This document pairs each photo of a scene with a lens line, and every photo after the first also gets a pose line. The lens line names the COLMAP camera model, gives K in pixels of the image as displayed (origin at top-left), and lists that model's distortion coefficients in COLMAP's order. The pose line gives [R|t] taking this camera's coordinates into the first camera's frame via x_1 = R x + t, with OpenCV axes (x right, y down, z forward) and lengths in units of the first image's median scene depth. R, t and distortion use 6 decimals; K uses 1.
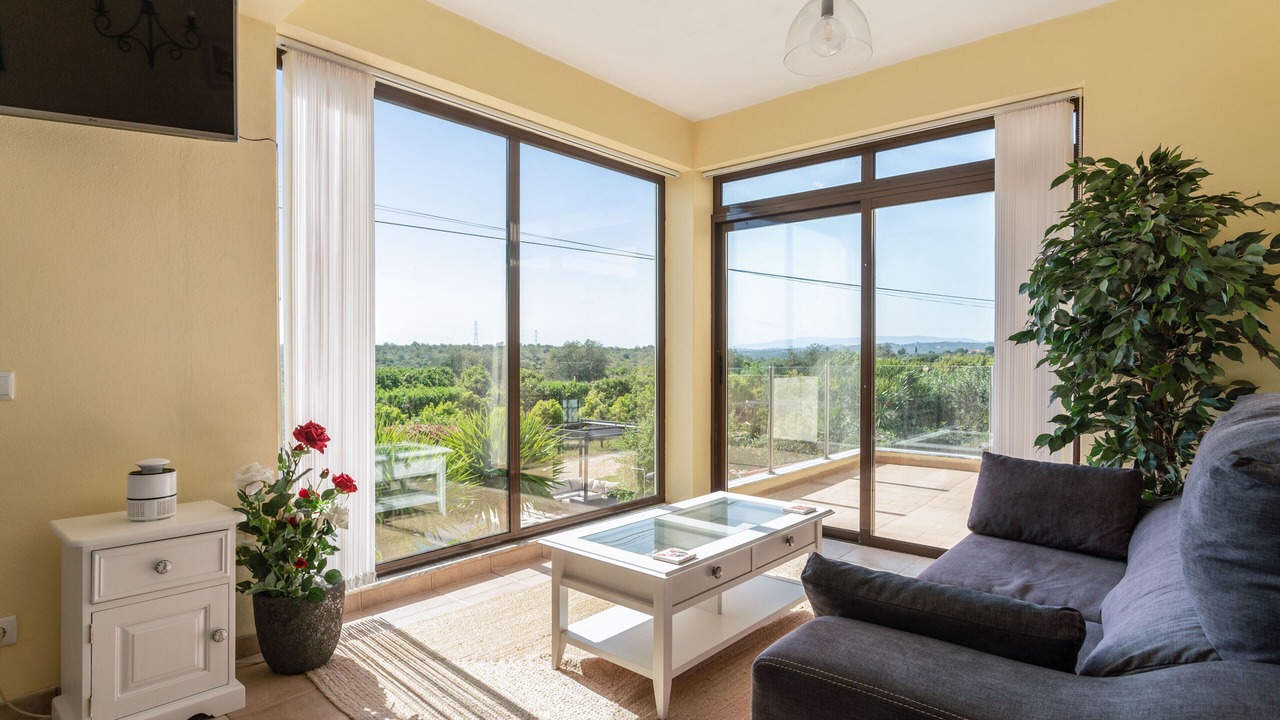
lens RADIAL K [[668.0, 0, 639.7], [0, 668.0, 361.9], [0, 0, 1]] dist [0.003688, 0.000357]
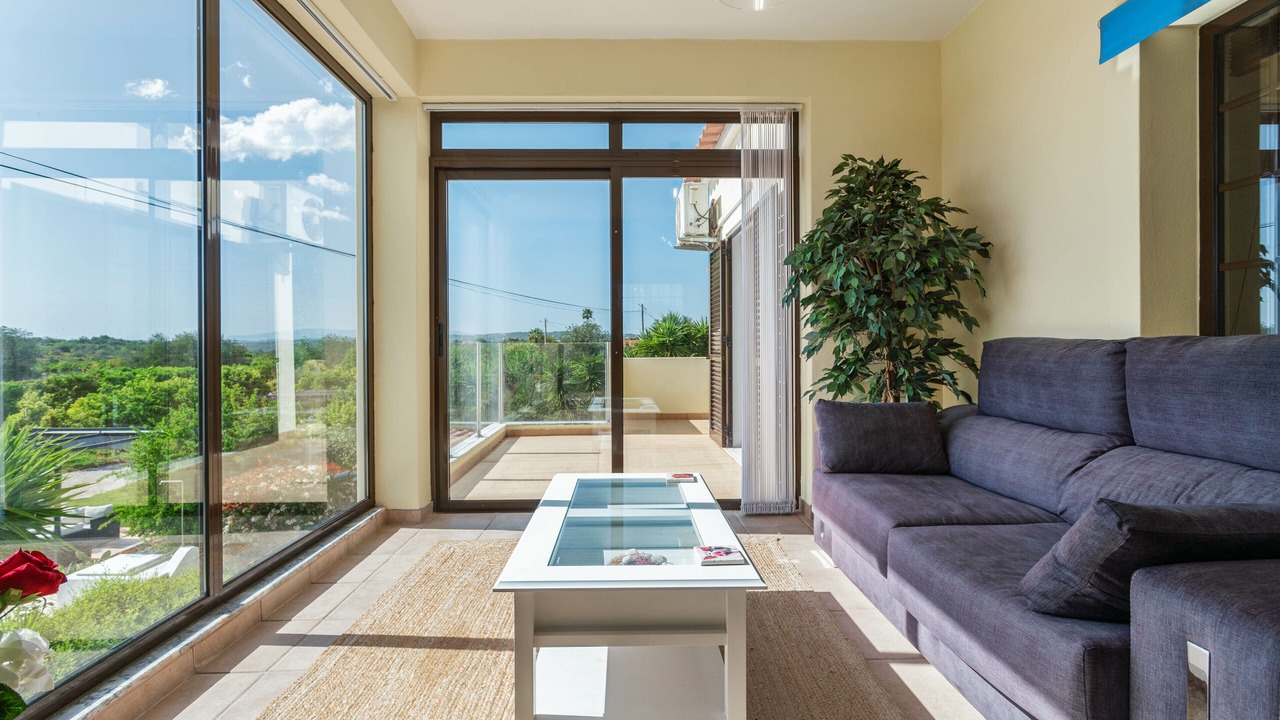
lens RADIAL K [[606.0, 0, 637.7], [0, 606.0, 348.1], [0, 0, 1]] dist [-0.011122, 0.000365]
pose [[0.736394, -0.005776, 0.676528, -0.231559], [0.010918, 0.999935, -0.003348, 0.029754], [-0.676464, 0.009852, 0.736409, 0.278798]]
